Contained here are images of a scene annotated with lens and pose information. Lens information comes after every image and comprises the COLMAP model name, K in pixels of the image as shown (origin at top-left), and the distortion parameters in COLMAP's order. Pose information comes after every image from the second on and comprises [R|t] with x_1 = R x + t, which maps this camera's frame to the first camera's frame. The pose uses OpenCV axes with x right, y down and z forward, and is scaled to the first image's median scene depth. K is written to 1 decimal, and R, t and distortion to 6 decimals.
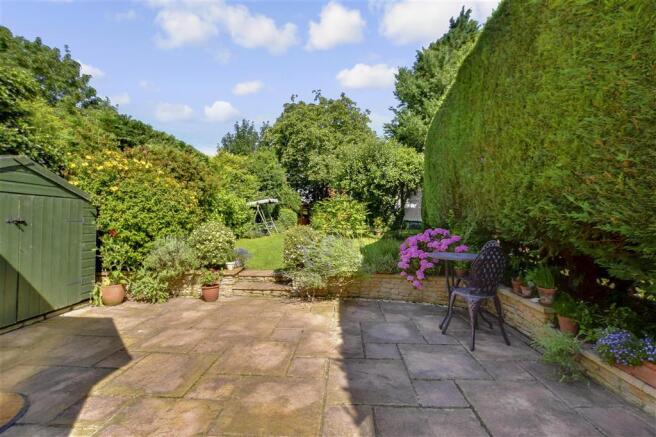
lens RADIAL K [[285.4, 0, 327.8], [0, 285.4, 218.1], [0, 0, 1]] dist [-0.023086, -0.000015]
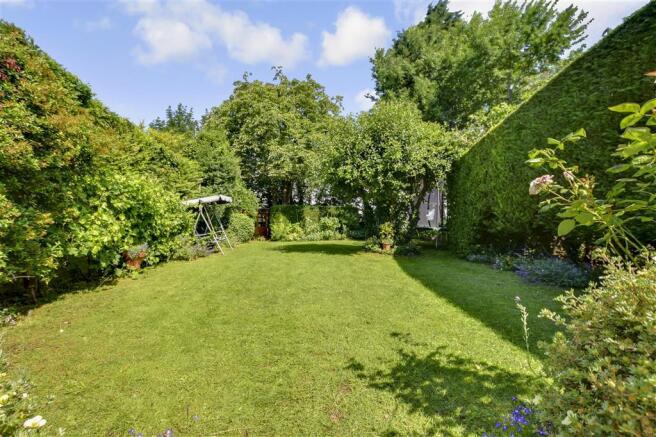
lens RADIAL K [[285.4, 0, 329.2], [0, 285.4, 217.5], [0, 0, 1]] dist [-0.023086, -0.000015]
pose [[0.980115, -0.005462, 0.198357, -0.068022], [0.011996, 0.999424, -0.031754, 0.003706], [-0.198069, 0.033502, 0.979615, 0.246527]]
